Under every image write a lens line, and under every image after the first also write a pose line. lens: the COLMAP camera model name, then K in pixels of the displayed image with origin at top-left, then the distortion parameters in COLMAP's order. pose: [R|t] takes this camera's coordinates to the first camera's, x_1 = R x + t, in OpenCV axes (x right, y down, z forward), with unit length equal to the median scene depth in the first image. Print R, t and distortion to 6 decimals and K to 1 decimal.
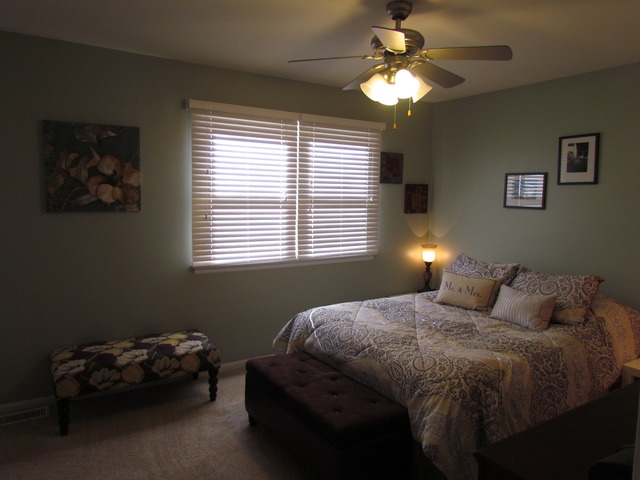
lens RADIAL K [[460.0, 0, 320.0], [0, 460.0, 240.0], [0, 0, 1]] dist [-0.016263, 0.008081]
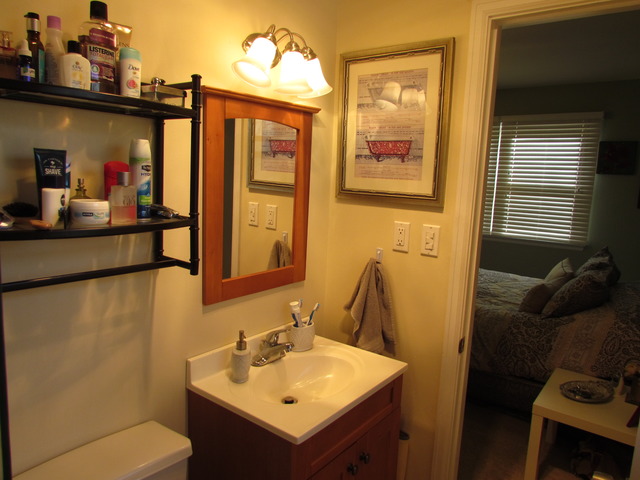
lens RADIAL K [[460.0, 0, 320.0], [0, 460.0, 240.0], [0, 0, 1]] dist [-0.016263, 0.008081]
pose [[0.327248, 0.135765, -0.935135, 0.923917], [-0.126670, 0.986996, 0.098966, -0.007607], [0.936410, 0.086067, 0.340190, 0.144703]]
